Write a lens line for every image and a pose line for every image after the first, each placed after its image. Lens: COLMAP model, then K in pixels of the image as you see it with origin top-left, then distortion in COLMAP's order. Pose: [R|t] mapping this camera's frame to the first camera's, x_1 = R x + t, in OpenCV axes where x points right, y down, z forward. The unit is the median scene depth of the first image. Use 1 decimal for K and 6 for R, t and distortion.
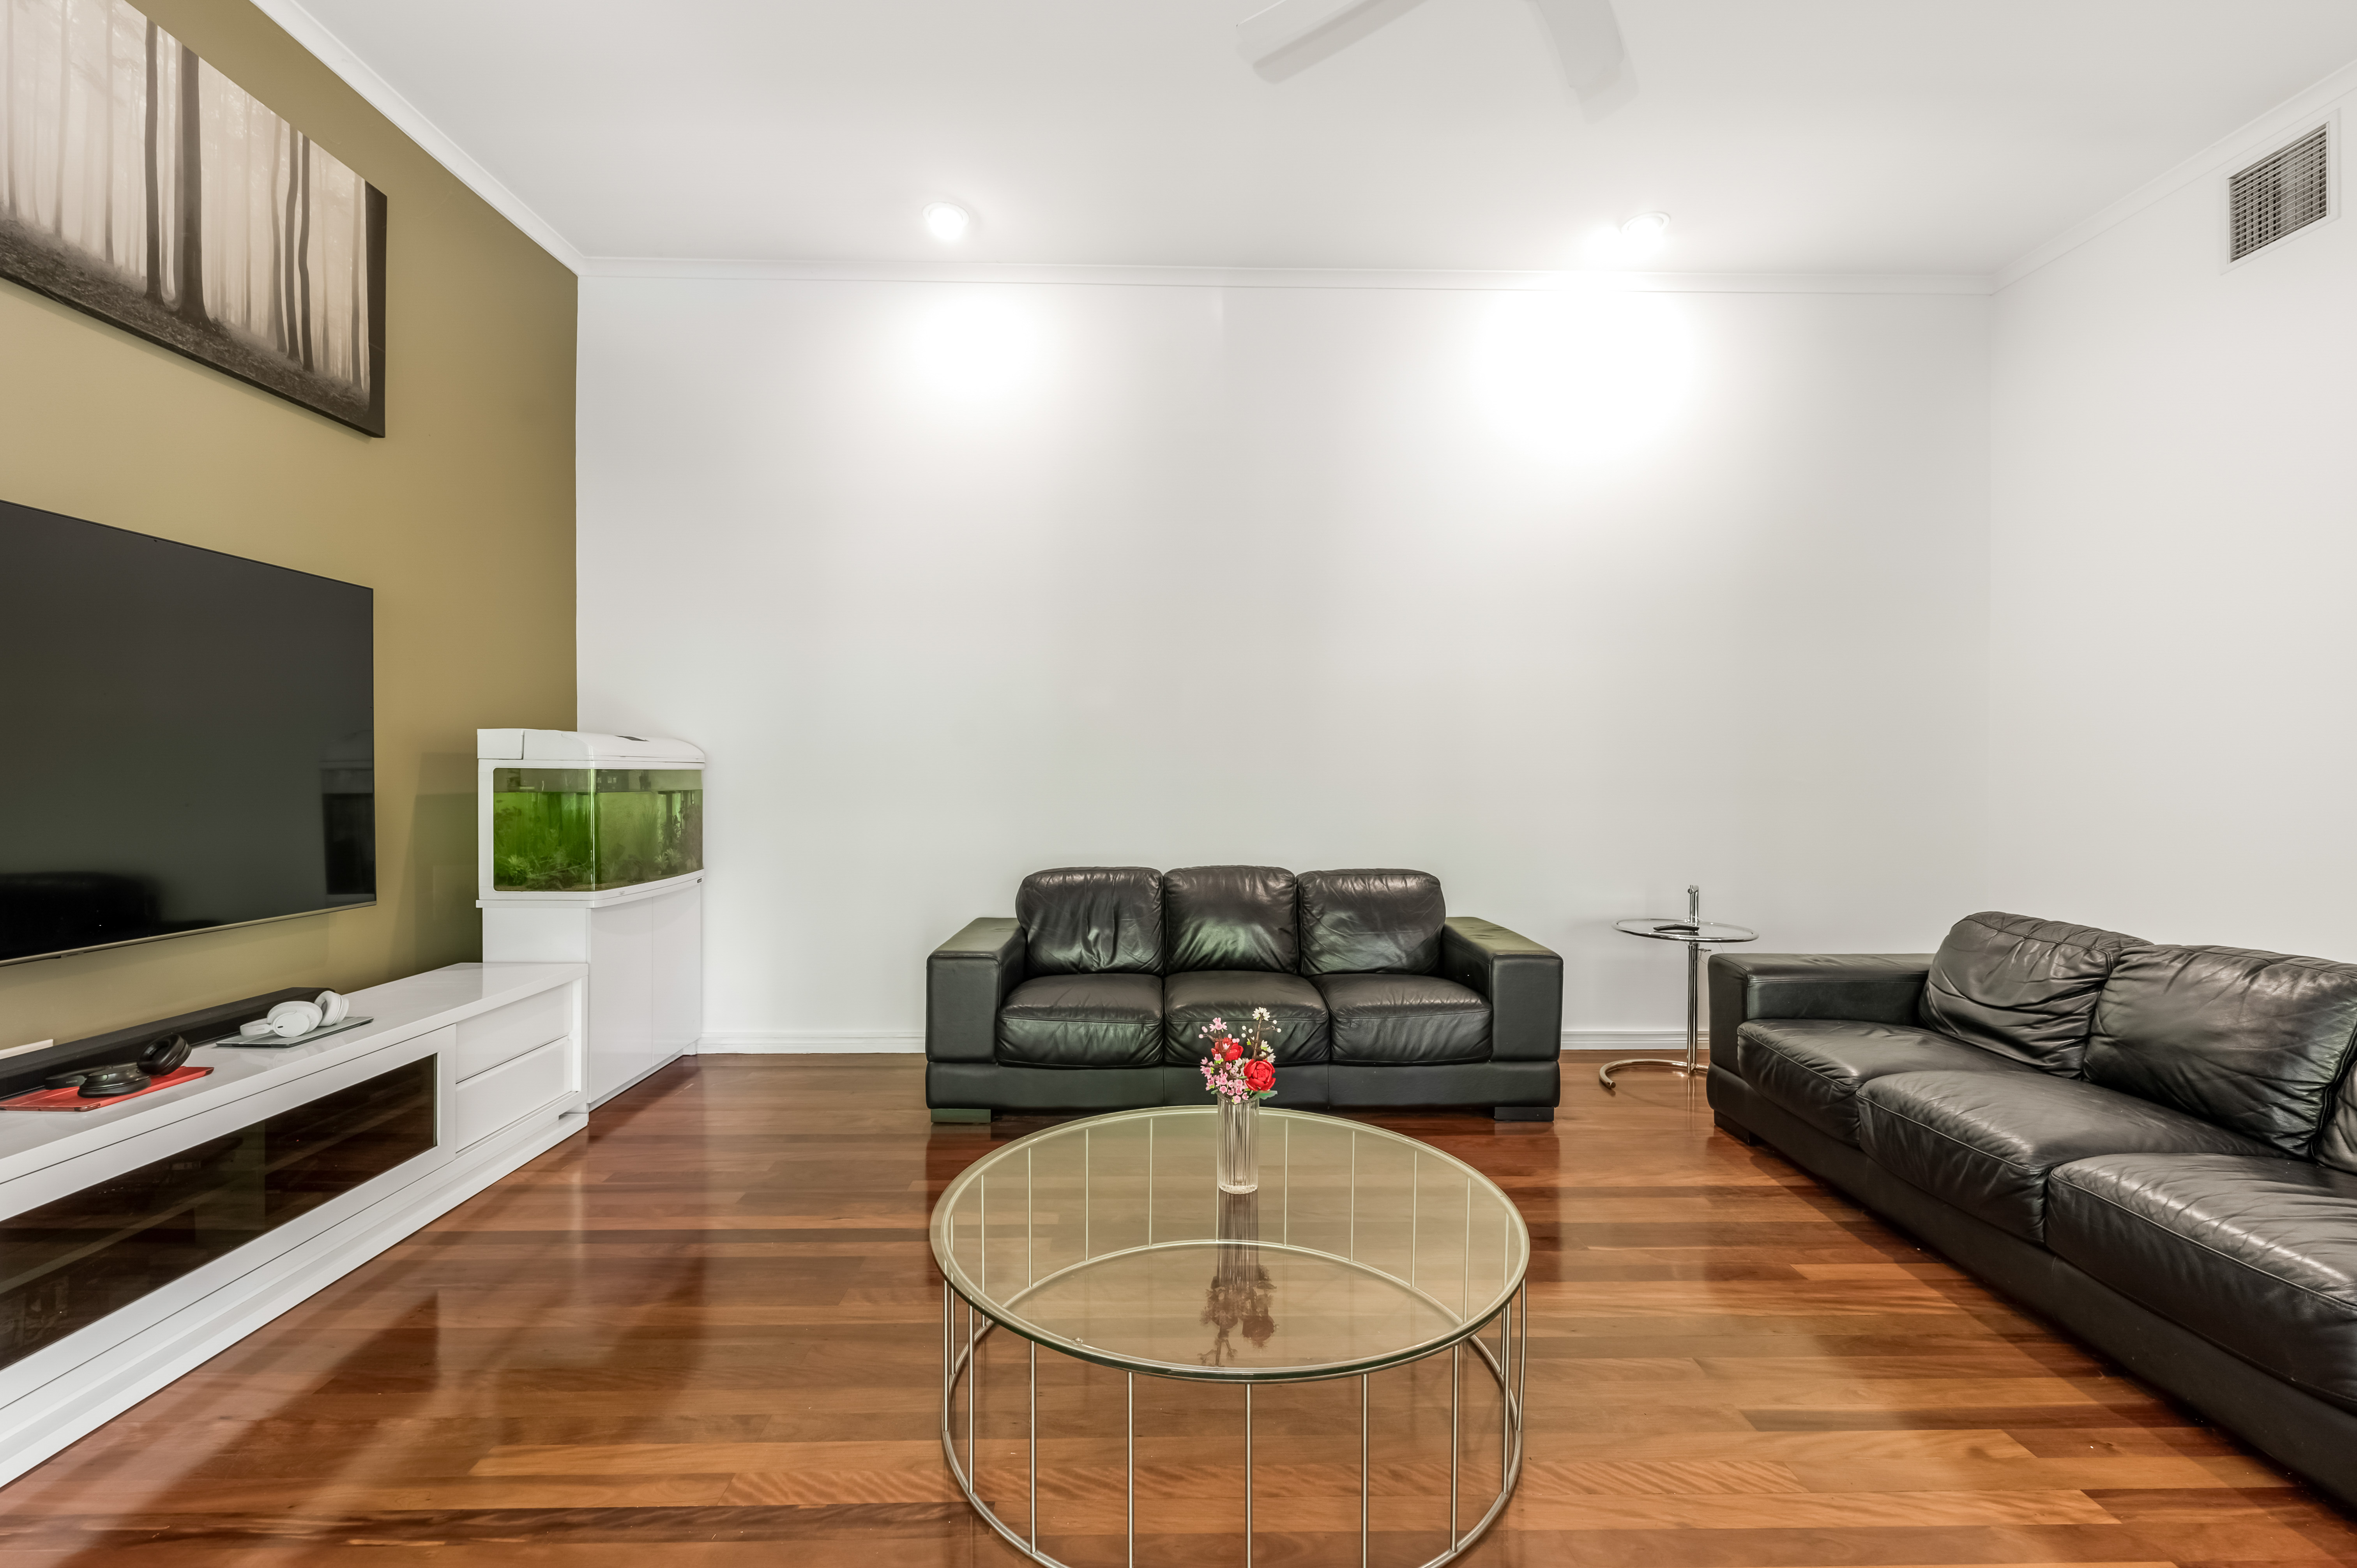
lens RADIAL K [[962.1, 0, 1177.9], [0, 962.1, 781.2], [0, 0, 1]] dist [0.001233, -0.000409]
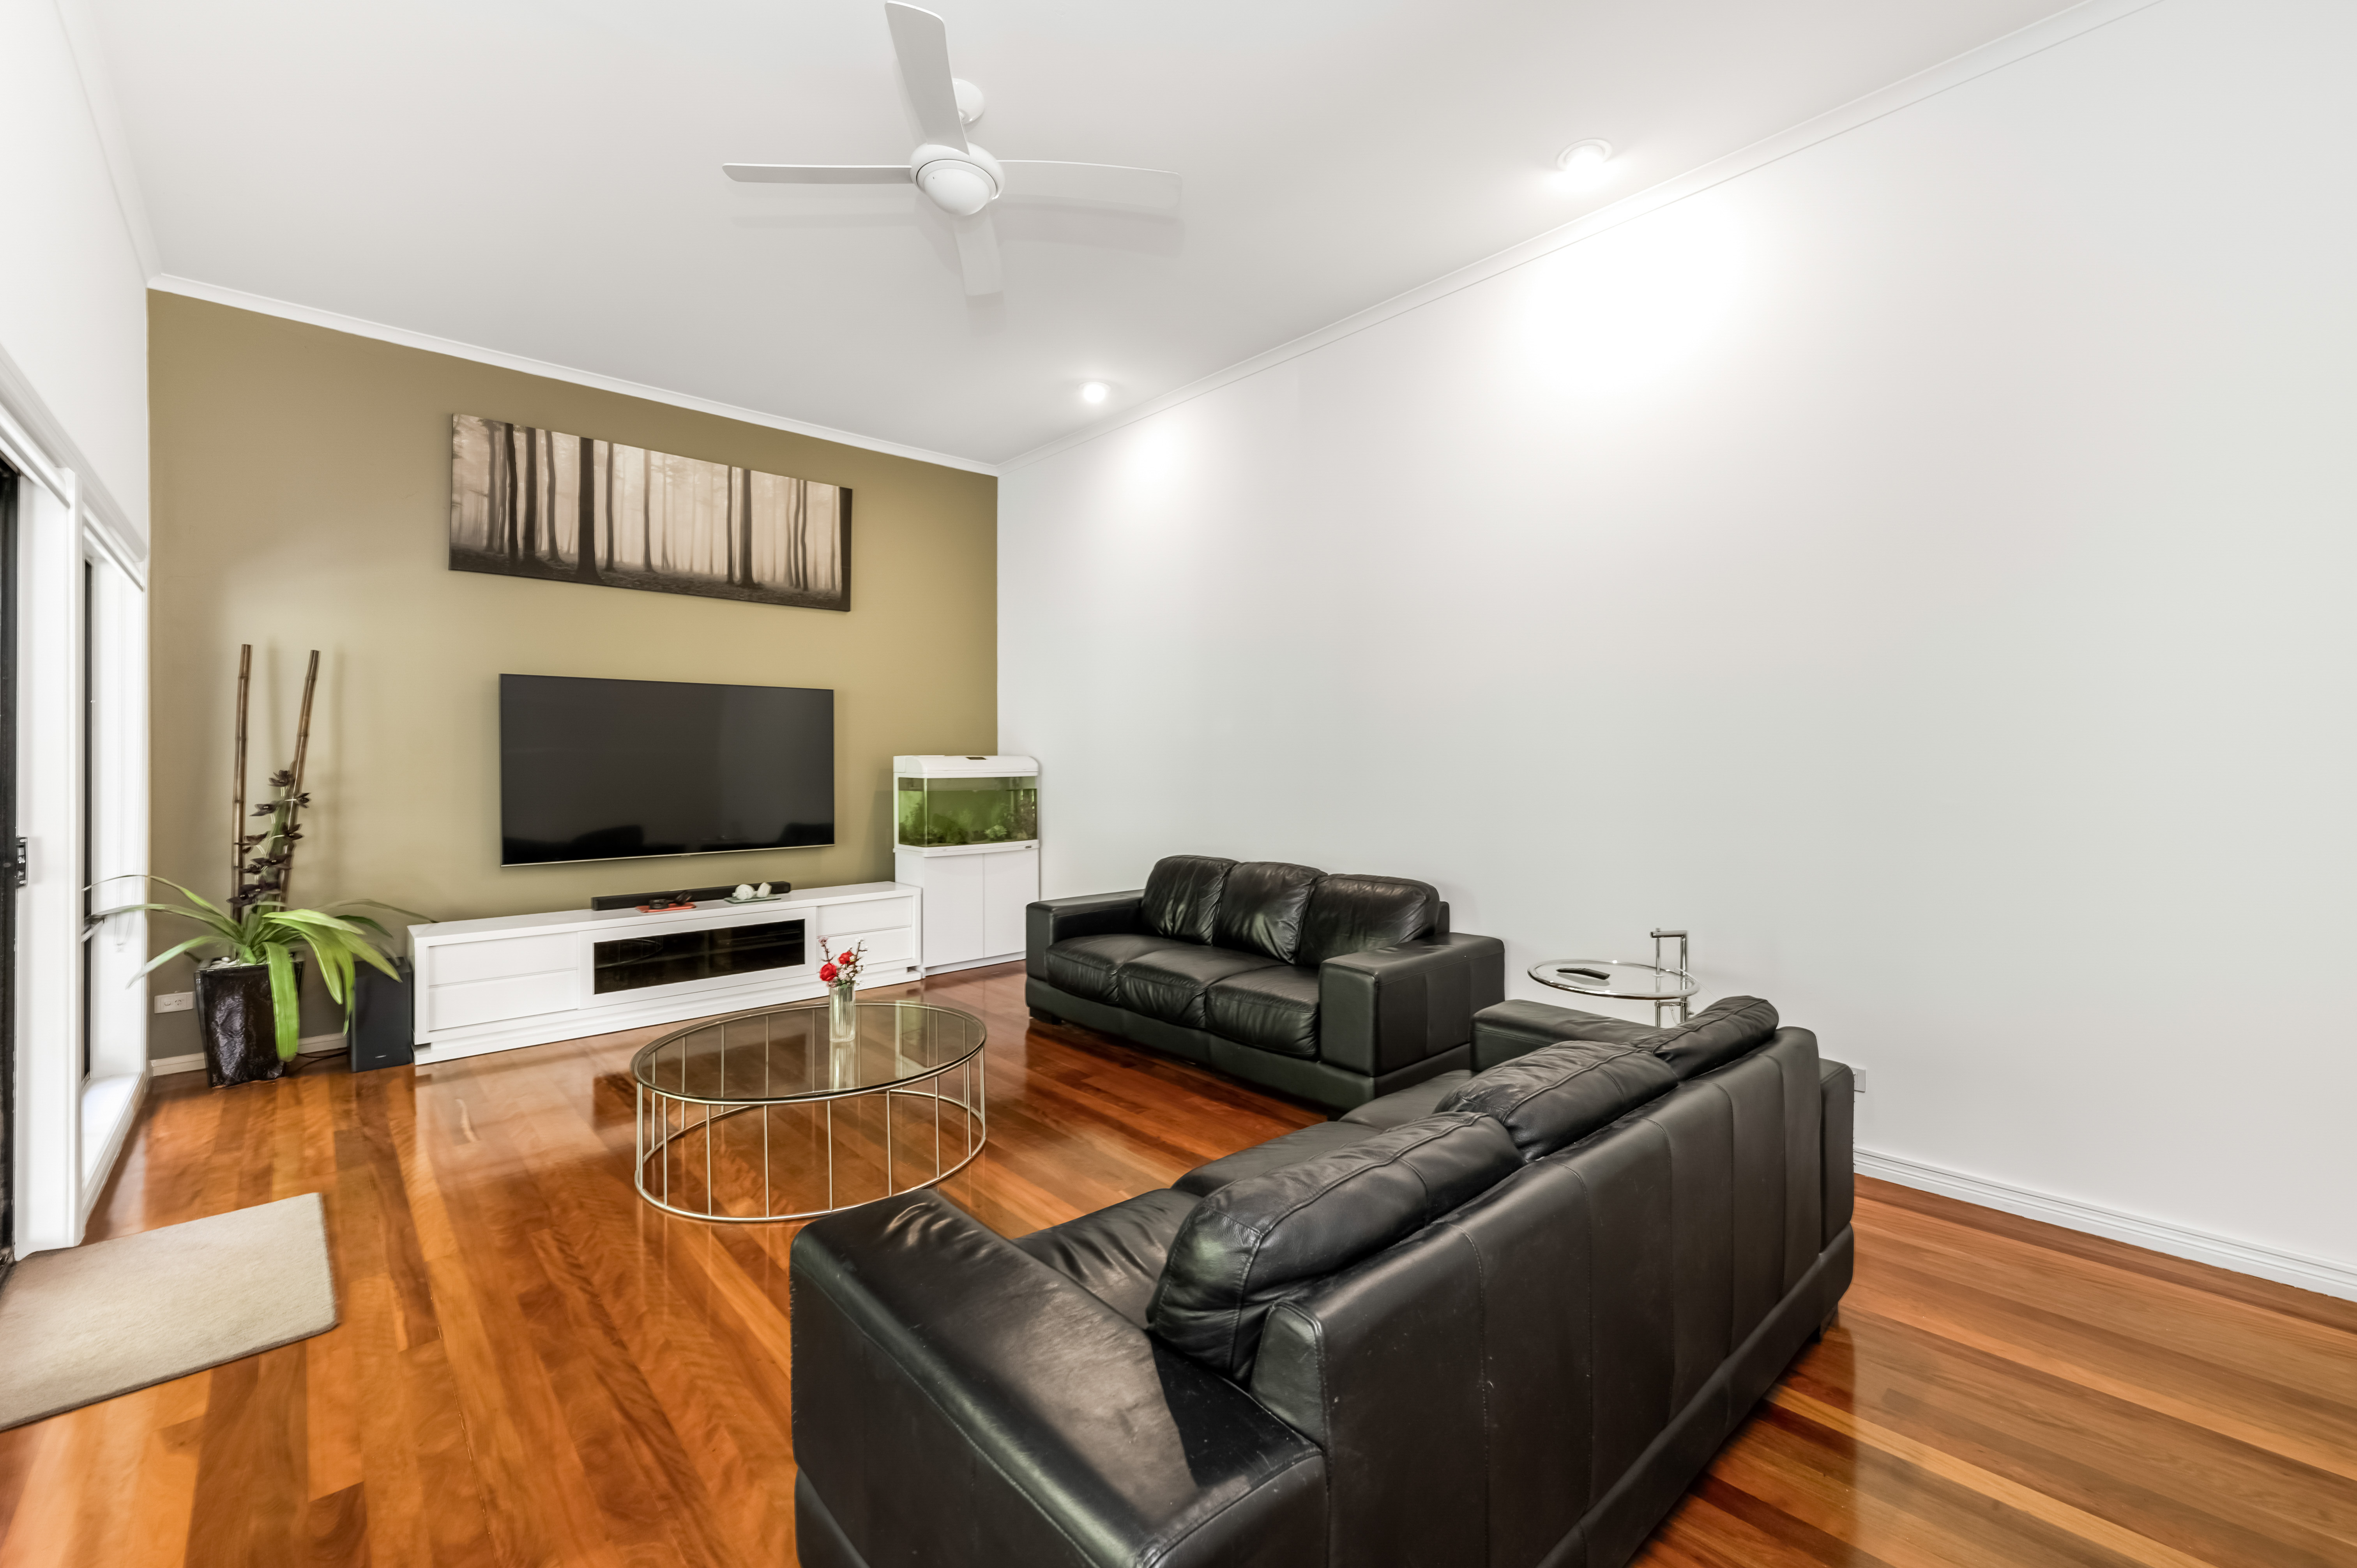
lens RADIAL K [[962.1, 0, 1187.5], [0, 962.1, 763.6], [0, 0, 1]] dist [0.001233, -0.000409]
pose [[0.661489, -0.005536, -0.749935, 1.101368], [-0.002138, 0.999955, -0.009268, -0.025823], [0.749952, 0.007734, 0.661447, 0.209862]]
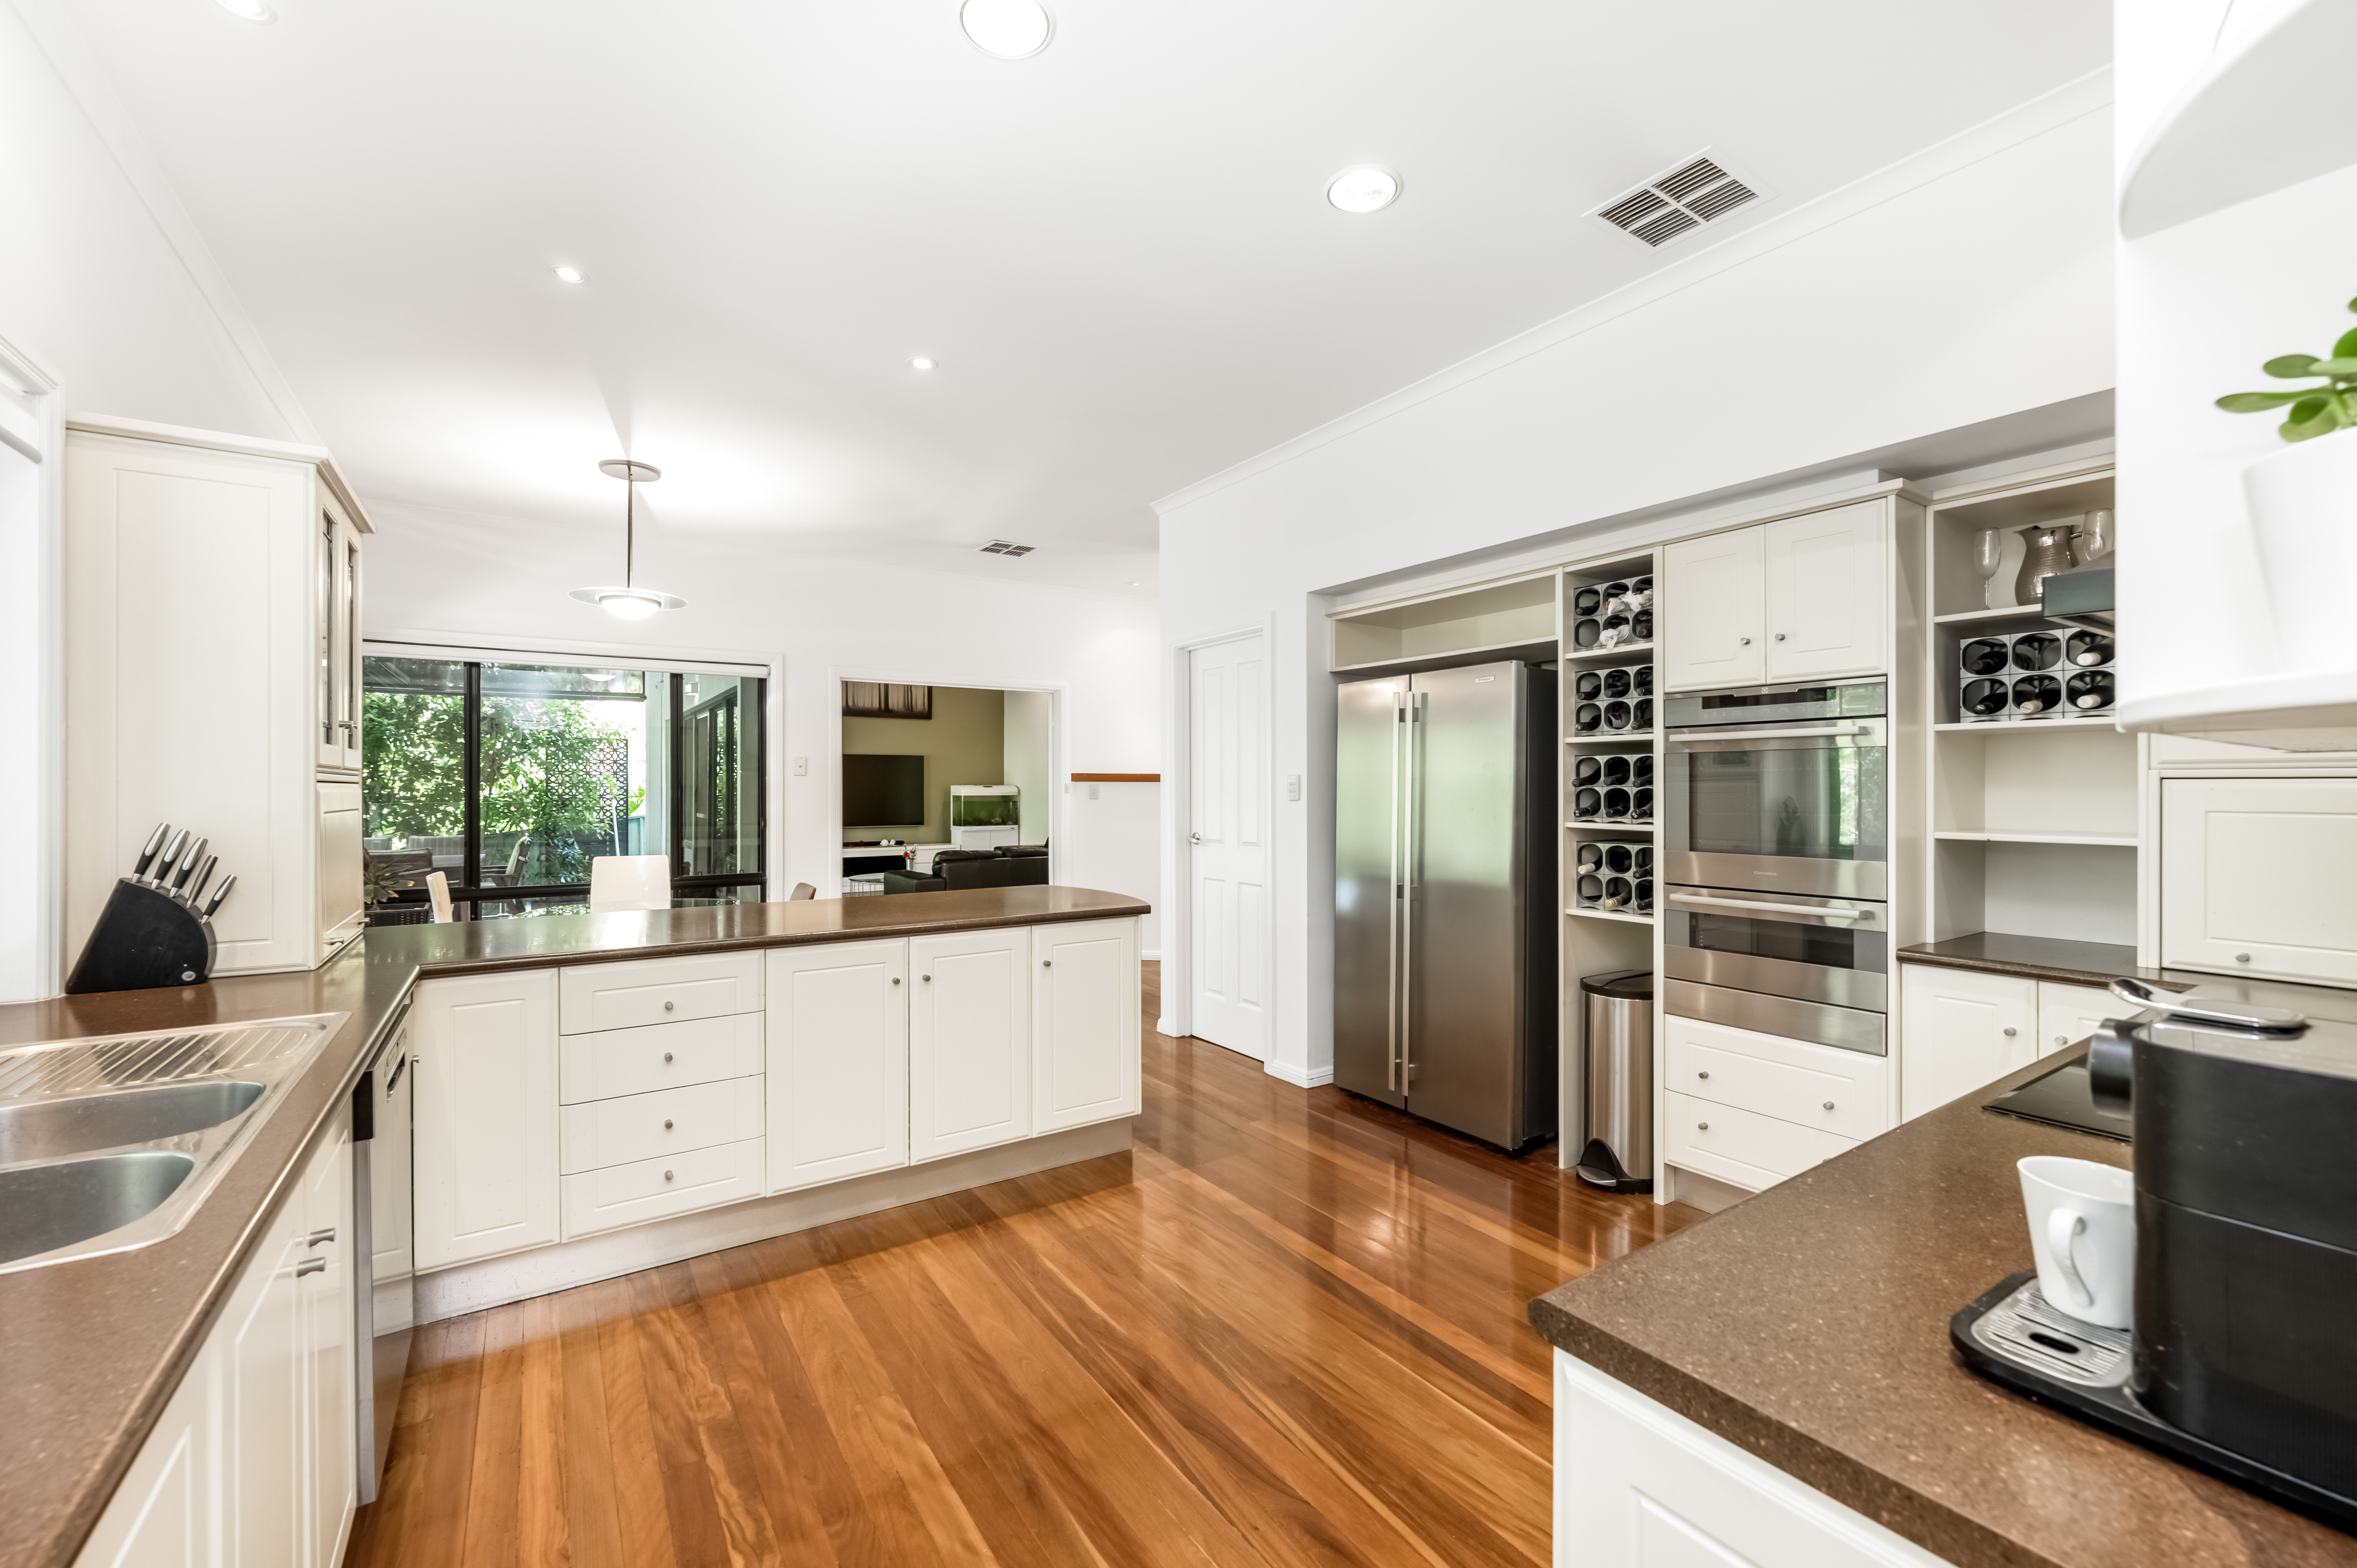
lens RADIAL K [[962.1, 0, 1175.7], [0, 962.1, 780.4], [0, 0, 1]] dist [0.001233, -0.000409]
pose [[0.531052, -0.000957, -0.847339, 3.380091], [-0.007558, 0.999954, -0.005866, -0.062322], [0.847305, 0.009519, 0.531021, -0.362503]]
